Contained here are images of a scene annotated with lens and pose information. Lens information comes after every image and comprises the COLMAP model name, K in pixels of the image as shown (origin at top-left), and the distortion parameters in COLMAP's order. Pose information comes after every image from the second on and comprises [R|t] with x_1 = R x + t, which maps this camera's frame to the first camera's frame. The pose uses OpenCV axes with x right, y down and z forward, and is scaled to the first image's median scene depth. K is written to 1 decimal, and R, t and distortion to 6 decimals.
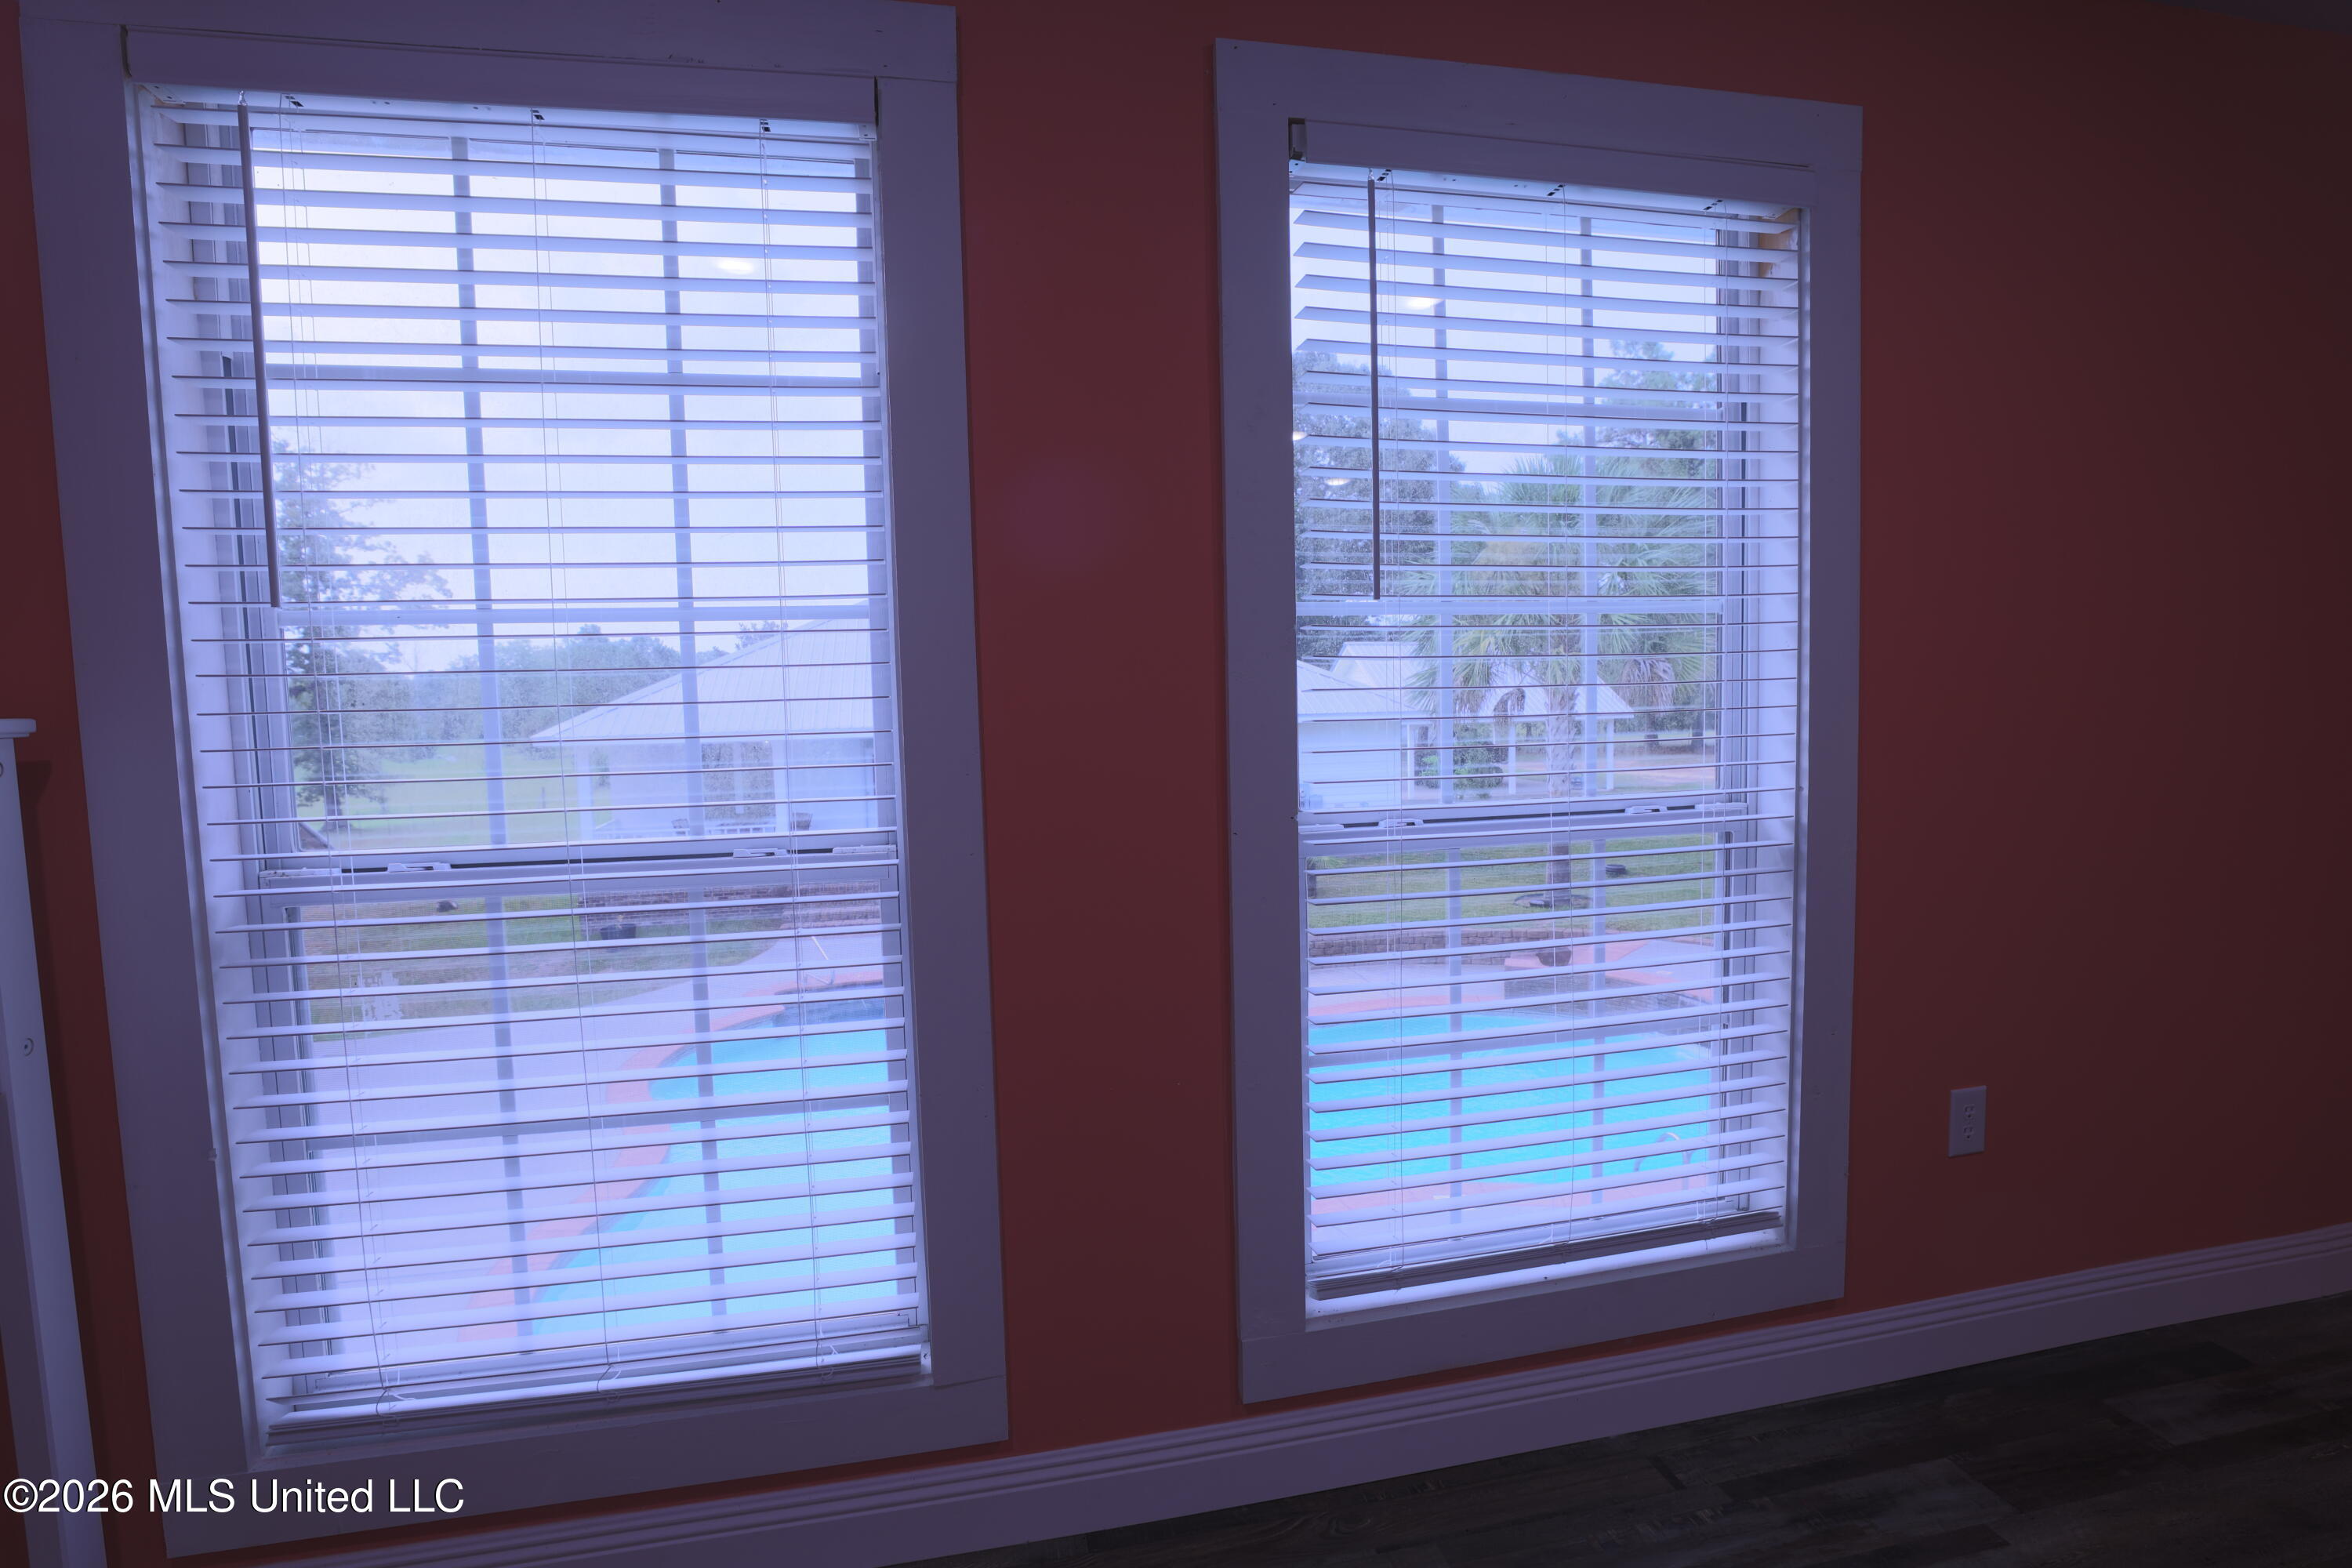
lens RADIAL K [[1094.3, 0, 1134.0], [0, 1094.3, 793.8], [0, 0, 1]] dist [-0.010632, -0.000062]
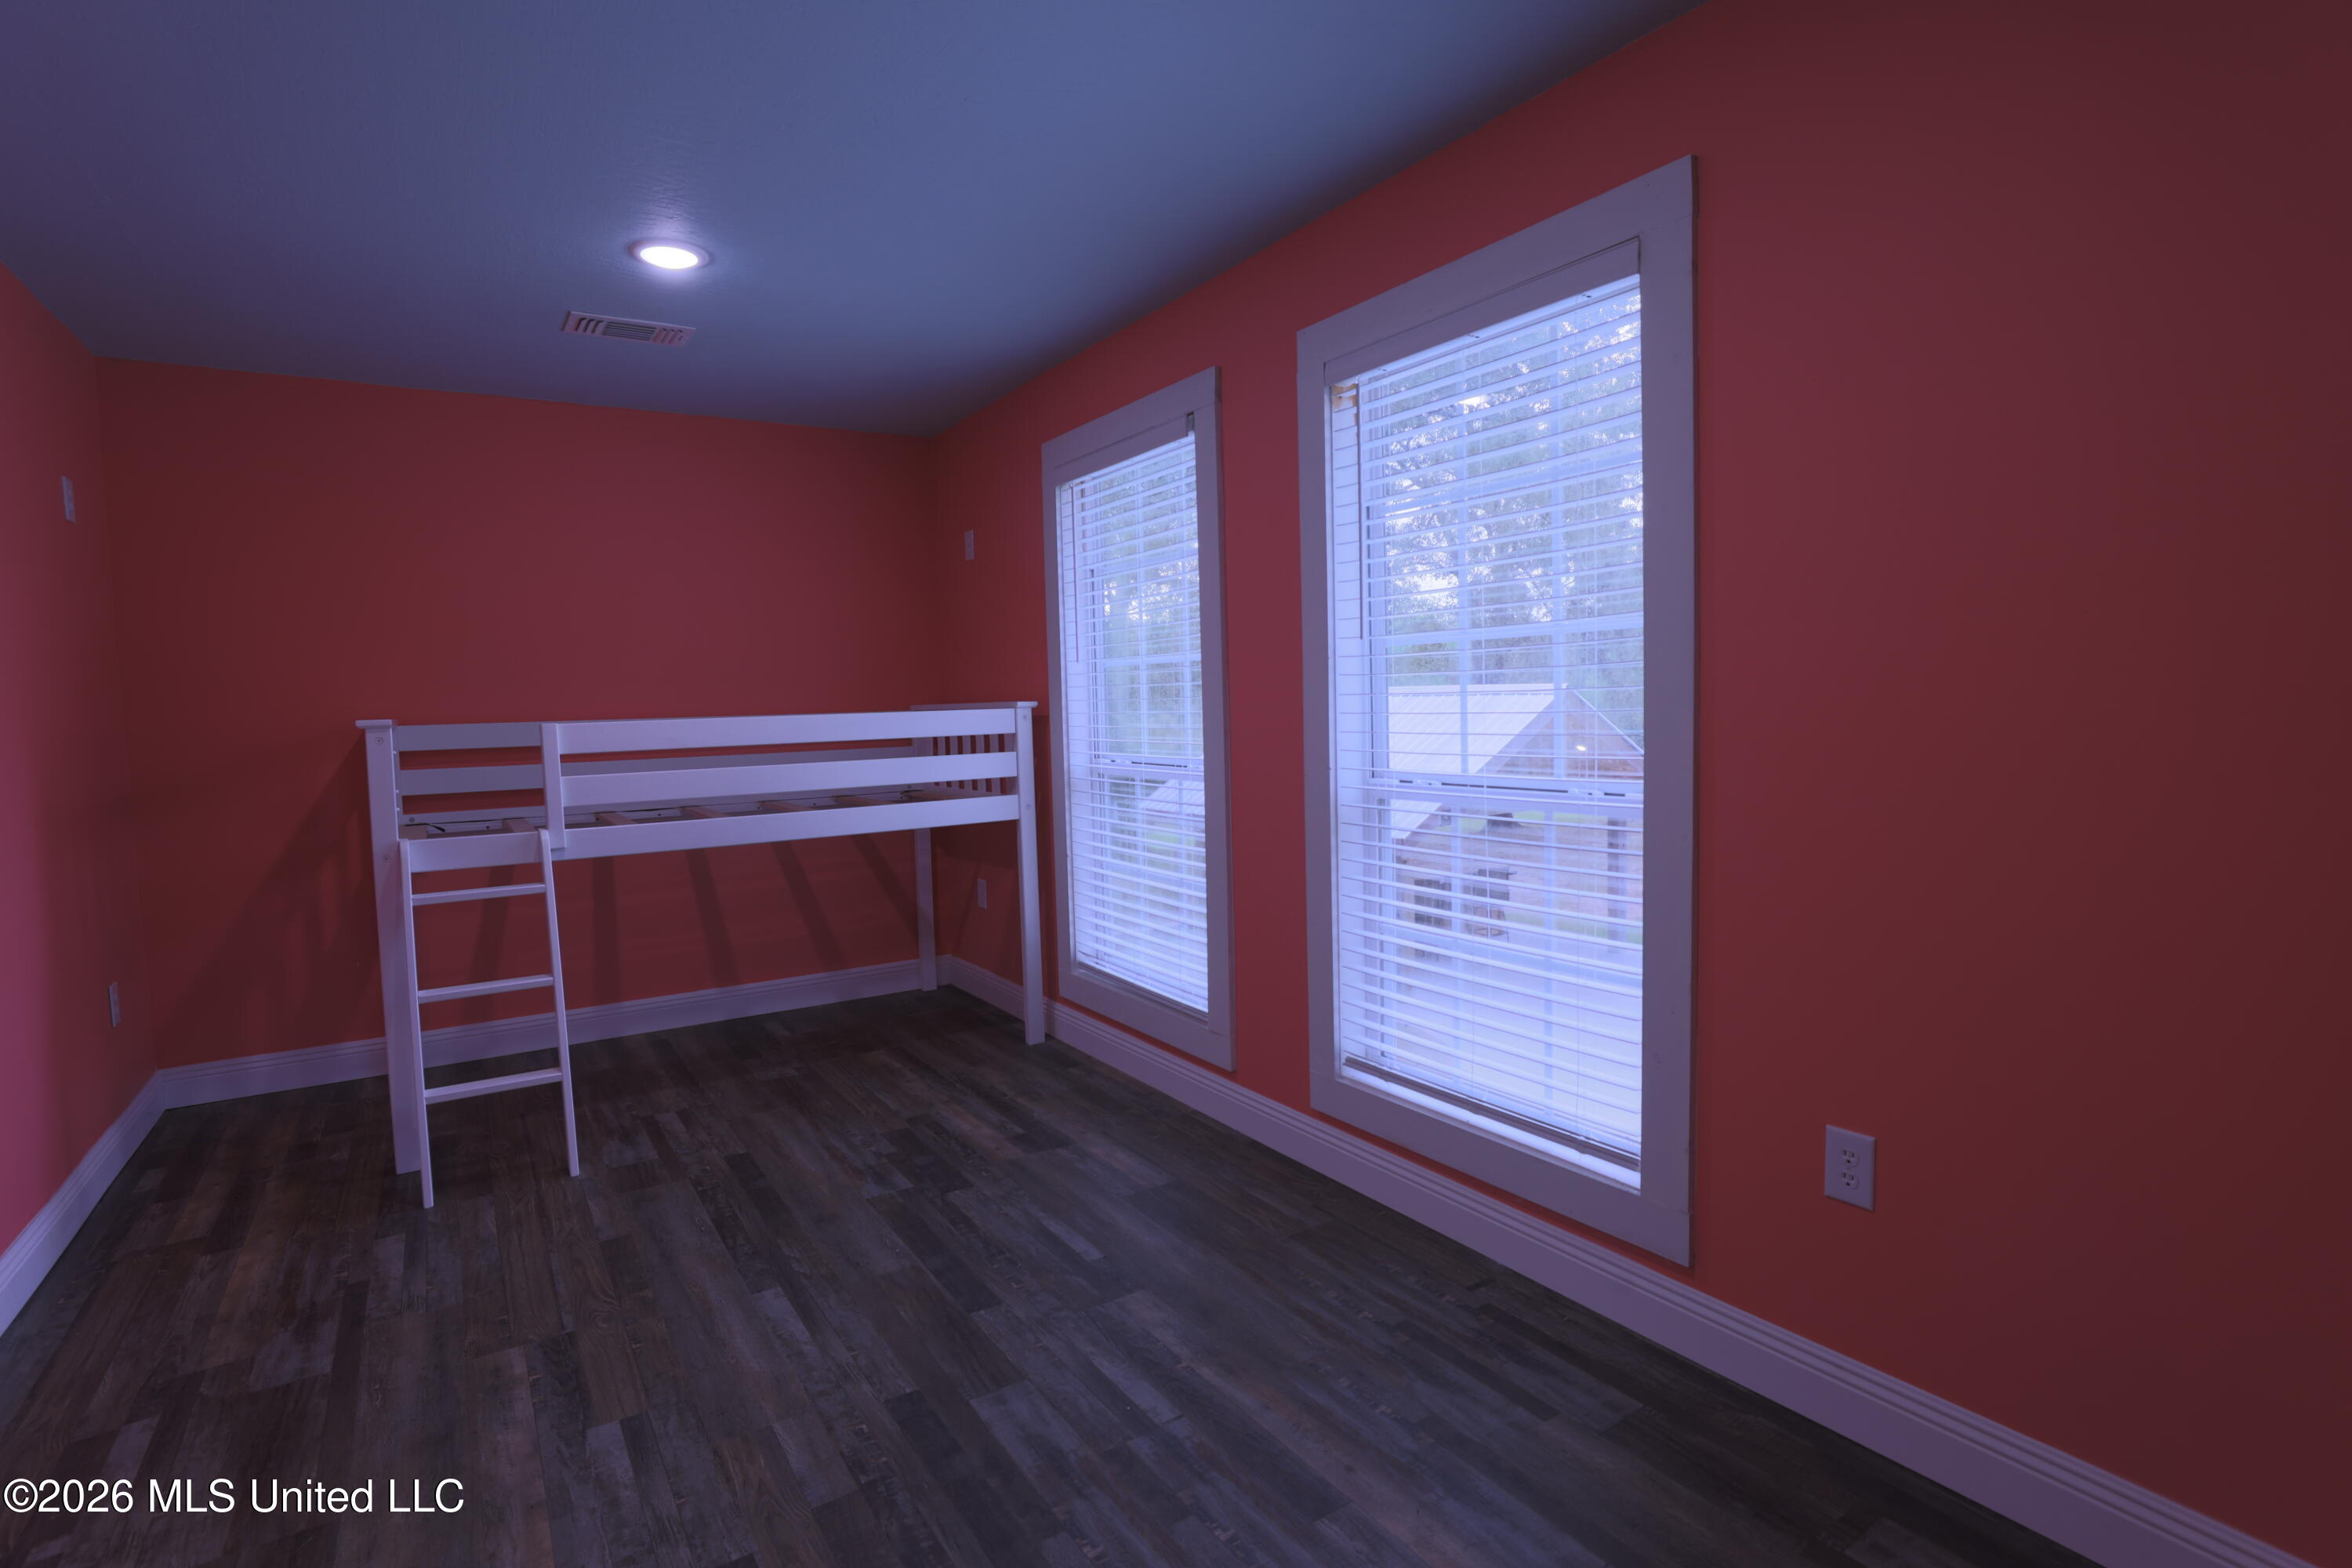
lens RADIAL K [[1162.3, 0, 1232.9], [0, 1162.3, 771.6], [0, 0, 1]] dist [-0.038423, 0.000297]
pose [[0.386257, 0.075693, -0.919280, 1.638714], [-0.051655, 0.996838, 0.060375, -0.070898], [0.920944, 0.024165, 0.388945, 0.159997]]
